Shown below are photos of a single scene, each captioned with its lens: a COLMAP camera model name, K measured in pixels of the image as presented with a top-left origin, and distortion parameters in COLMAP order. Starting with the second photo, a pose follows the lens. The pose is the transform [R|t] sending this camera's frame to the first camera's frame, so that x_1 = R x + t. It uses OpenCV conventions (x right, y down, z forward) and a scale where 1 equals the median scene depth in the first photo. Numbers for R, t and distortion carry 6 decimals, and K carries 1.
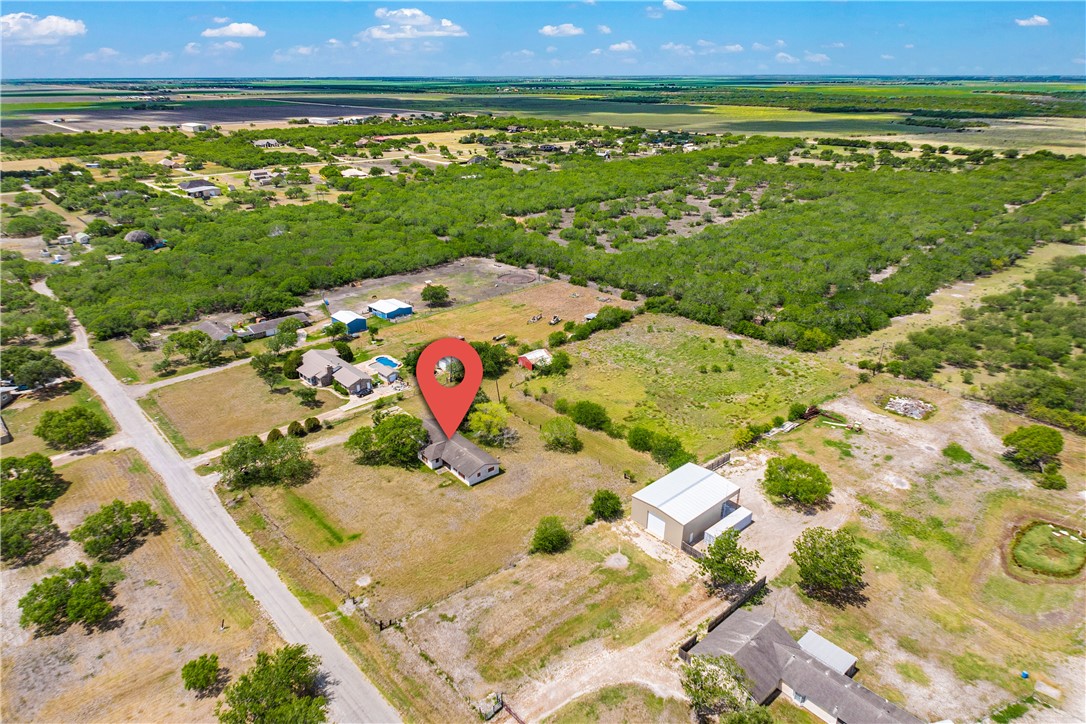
lens RADIAL K [[676.0, 0, 540.6], [0, 676.0, 362.1], [0, 0, 1]] dist [0.004764, -0.001587]
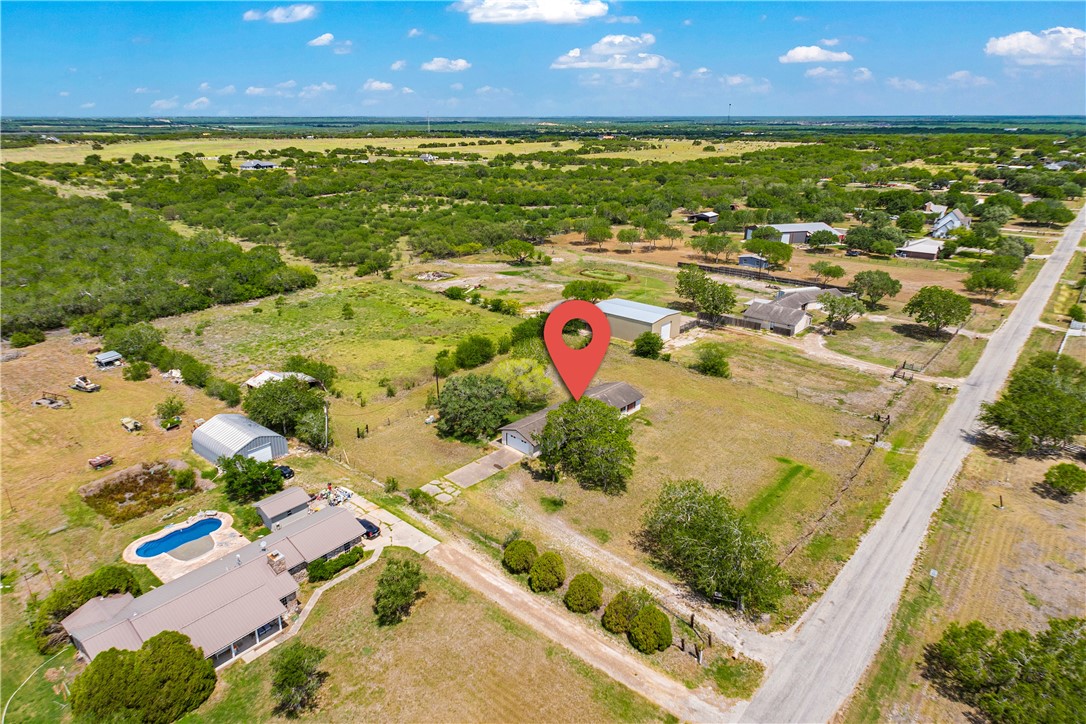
lens RADIAL K [[661.9, 0, 536.9], [0, 661.9, 362.4], [0, 0, 1]] dist [0.007570, -0.000301]
pose [[-0.108731, -0.349409, 0.930640, -0.698036], [0.393623, 0.844536, 0.363070, -0.176641], [-0.912819, 0.405798, 0.045709, 0.890700]]
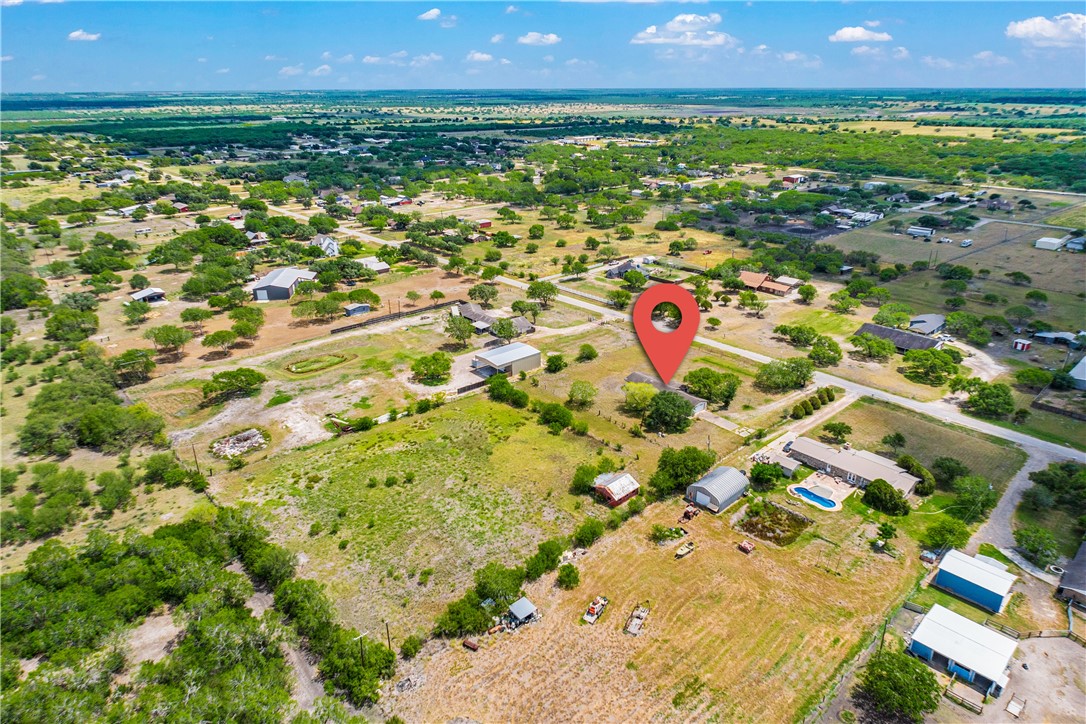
lens RADIAL K [[661.9, 0, 536.9], [0, 661.9, 362.4], [0, 0, 1]] dist [0.007570, -0.000301]
pose [[-0.999500, -0.005409, 0.031158, 0.071454], [0.018628, 0.695472, 0.718312, -0.768891], [-0.025555, 0.718533, -0.695023, 1.692386]]
